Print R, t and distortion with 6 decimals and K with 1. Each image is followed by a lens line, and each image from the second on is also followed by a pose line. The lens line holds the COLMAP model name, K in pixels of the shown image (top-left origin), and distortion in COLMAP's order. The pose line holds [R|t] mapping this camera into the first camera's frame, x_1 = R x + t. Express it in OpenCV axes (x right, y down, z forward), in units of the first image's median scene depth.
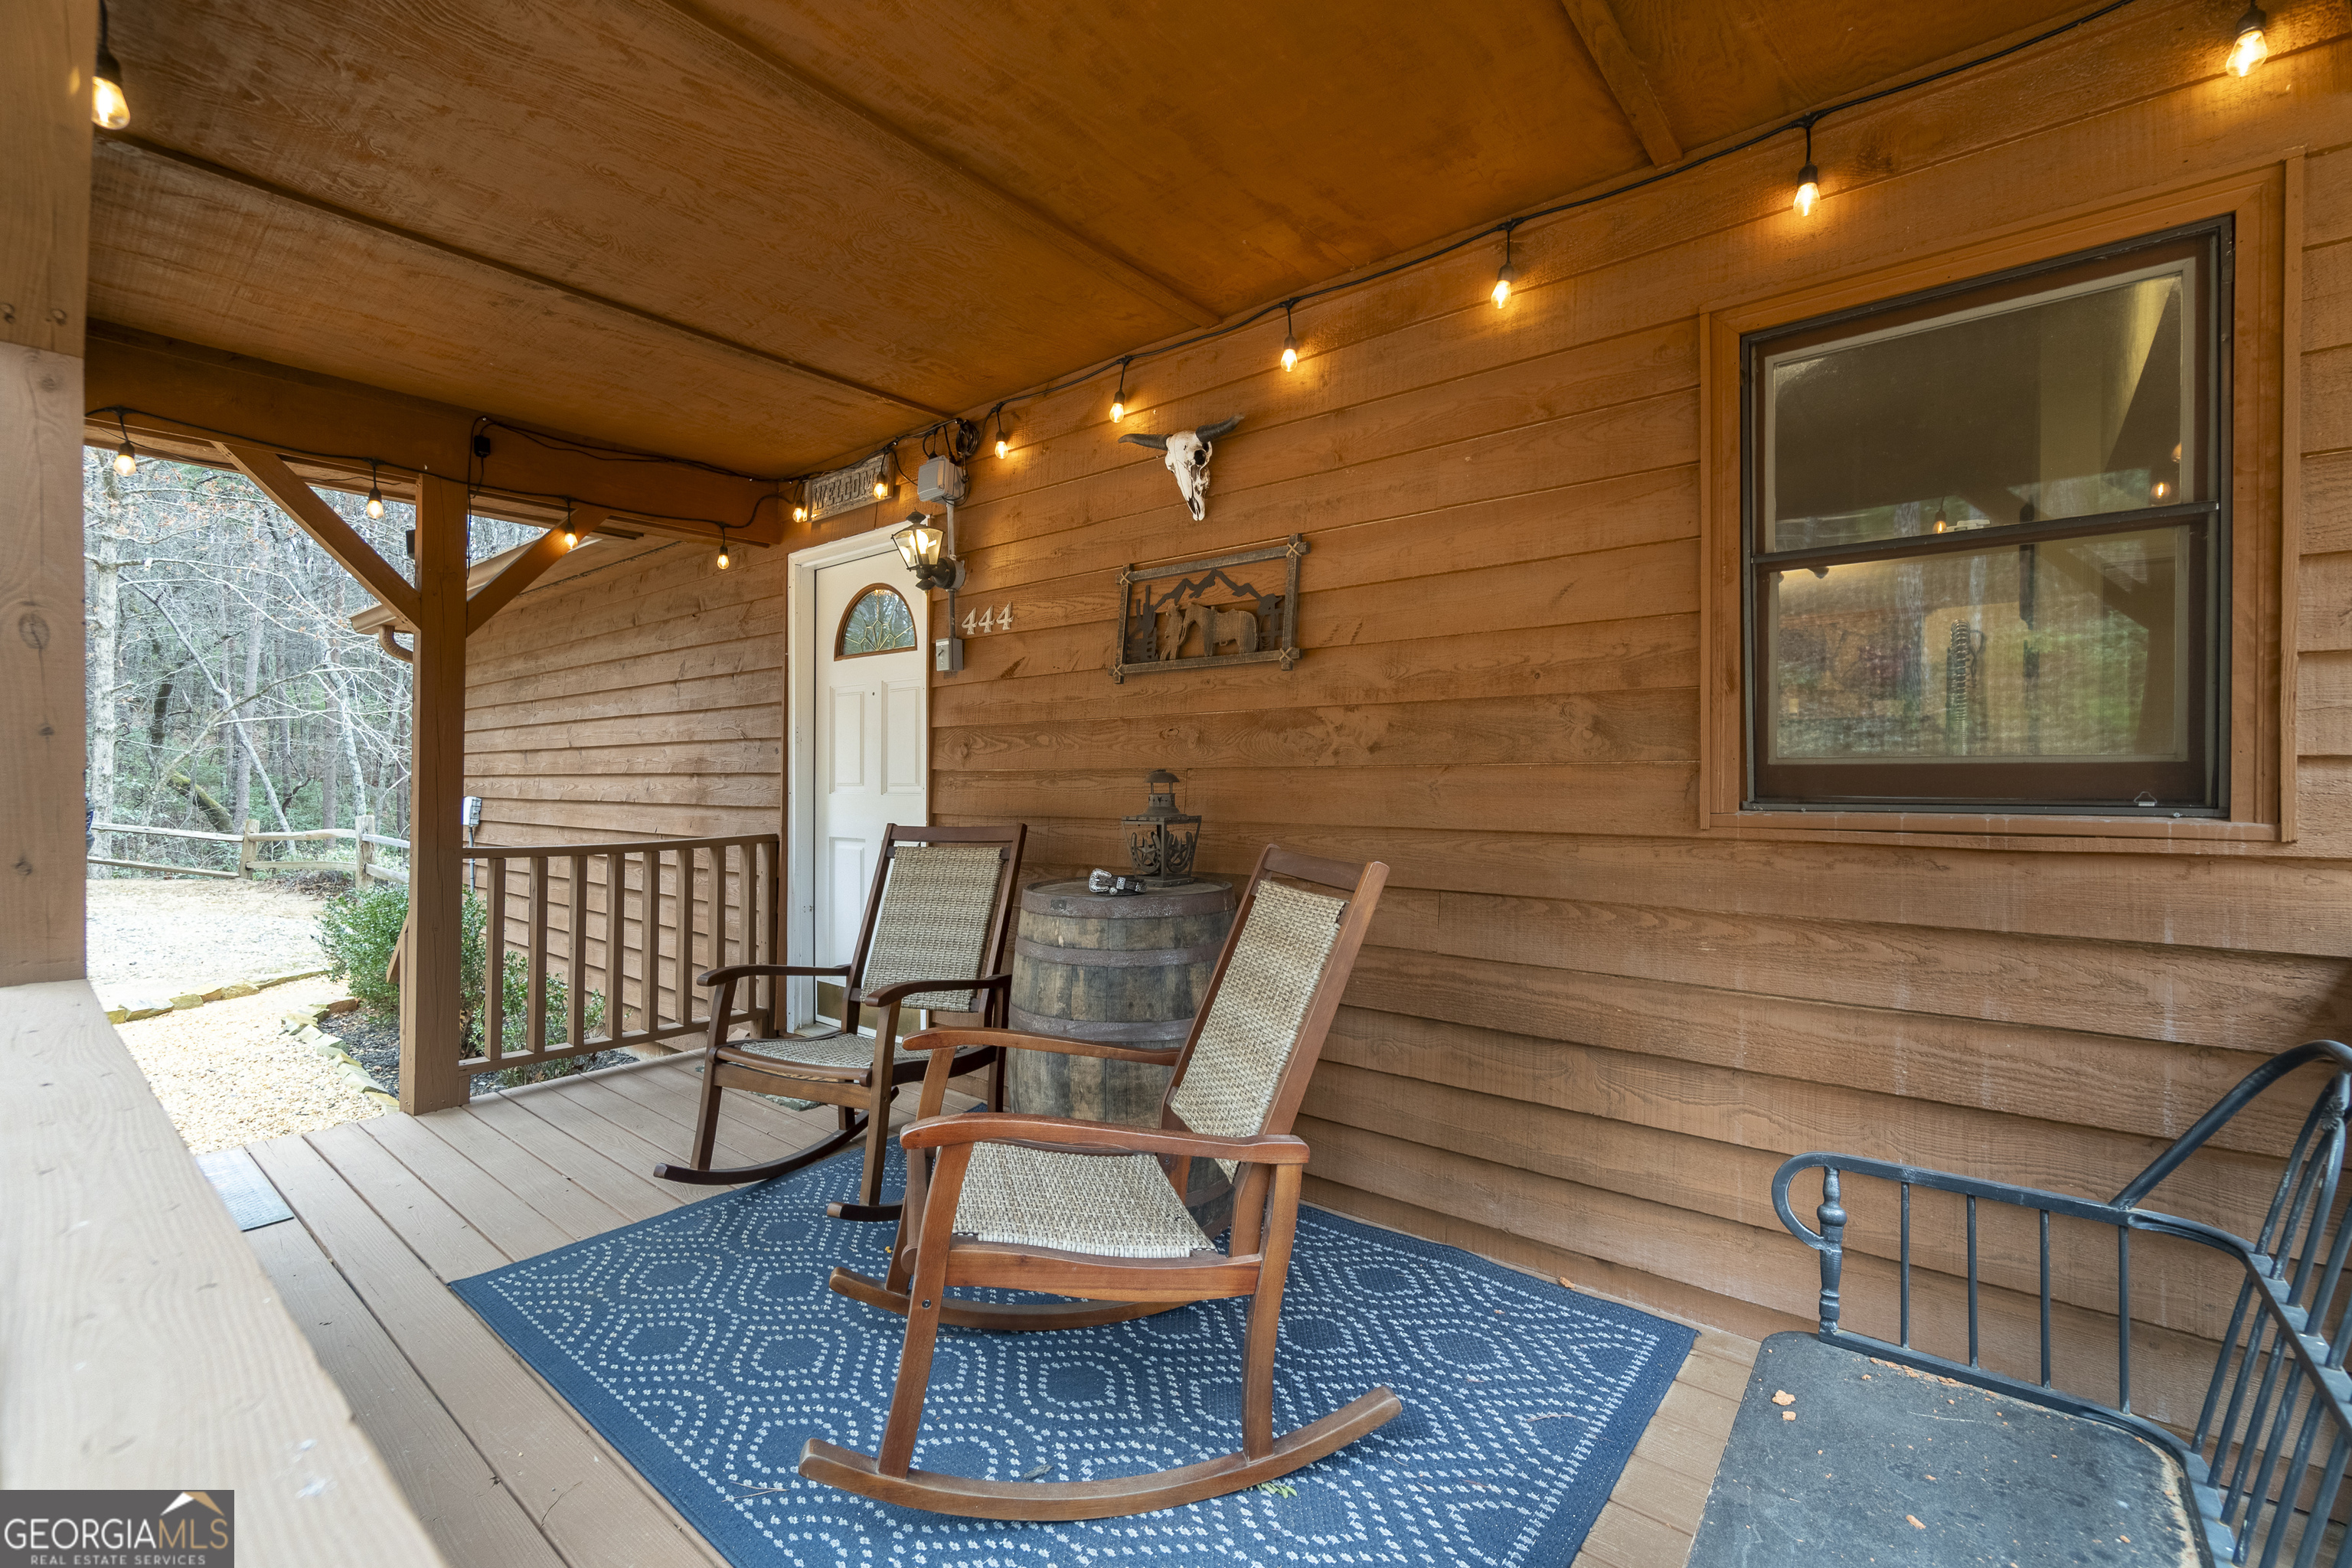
lens RADIAL K [[997.9, 0, 1176.0], [0, 997.9, 784.0], [0, 0, 1]] dist [0.001596, 0.000278]
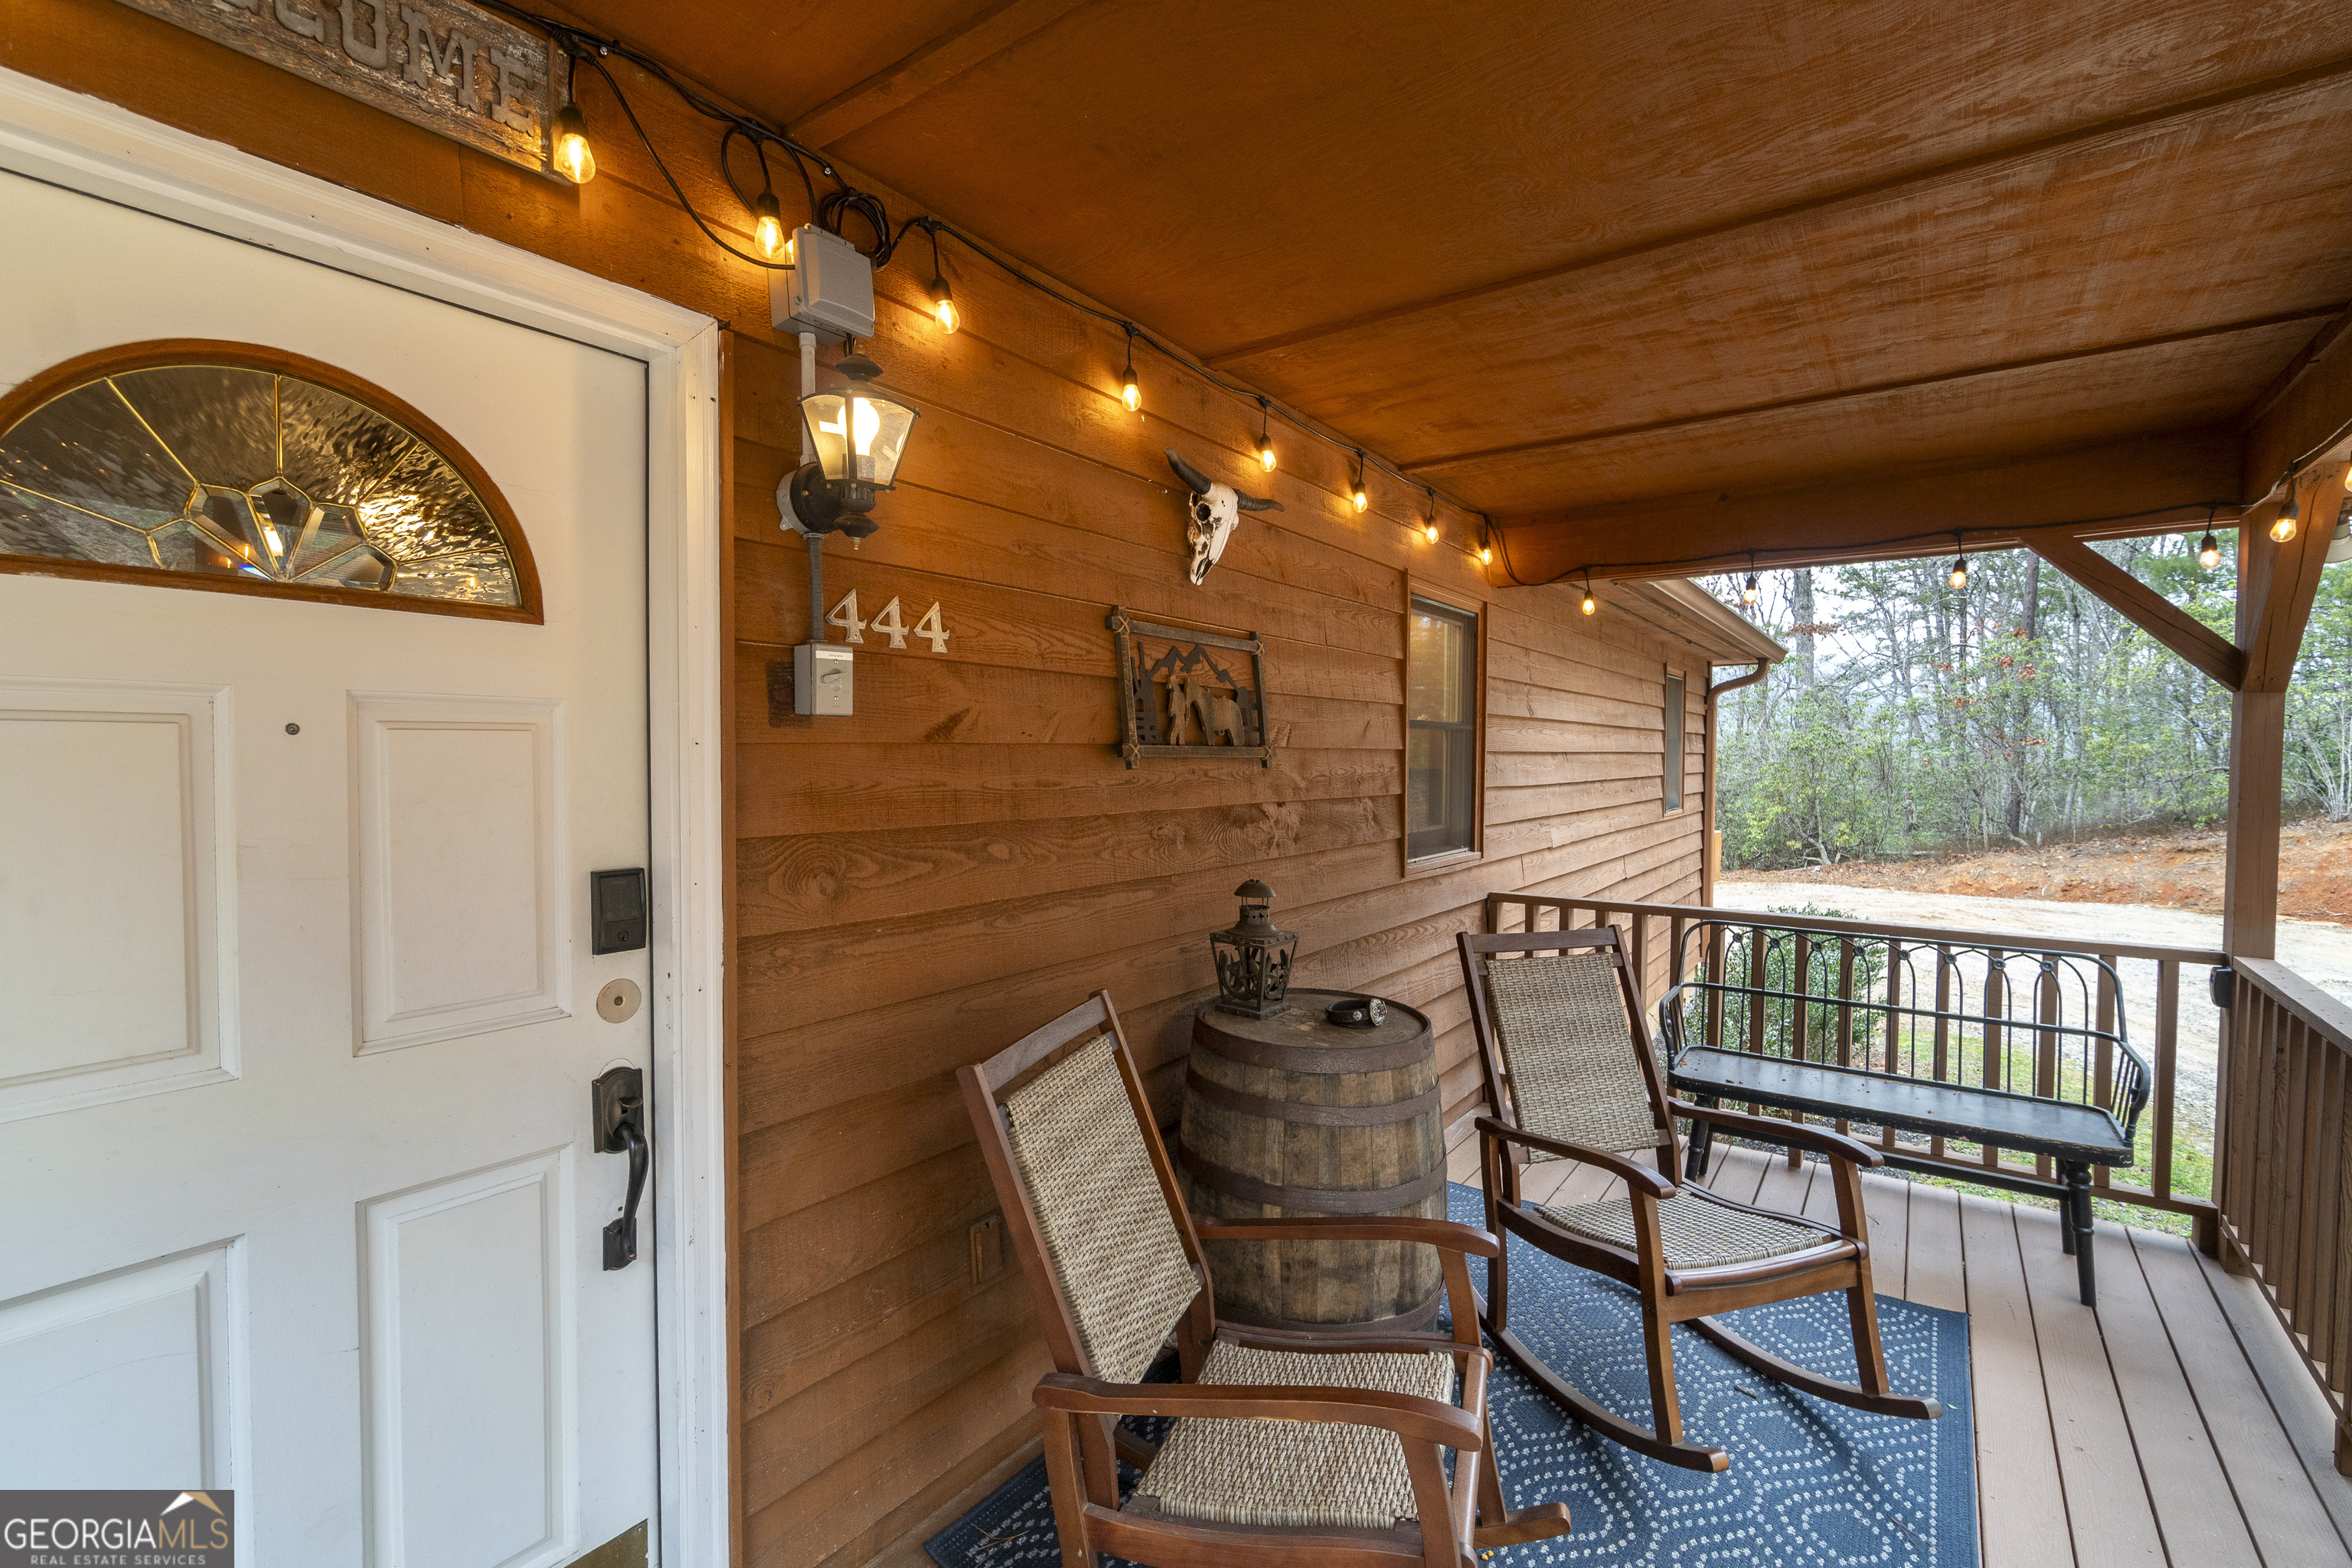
lens RADIAL K [[1074.1, 0, 1127.2], [0, 1074.1, 786.4], [0, 0, 1]] dist [0.004153, 0.000778]
pose [[-0.046013, -0.030499, 0.998475, -0.862222], [0.001220, 0.999531, 0.030588, -0.113626], [-0.998940, 0.002625, -0.045955, 1.052816]]
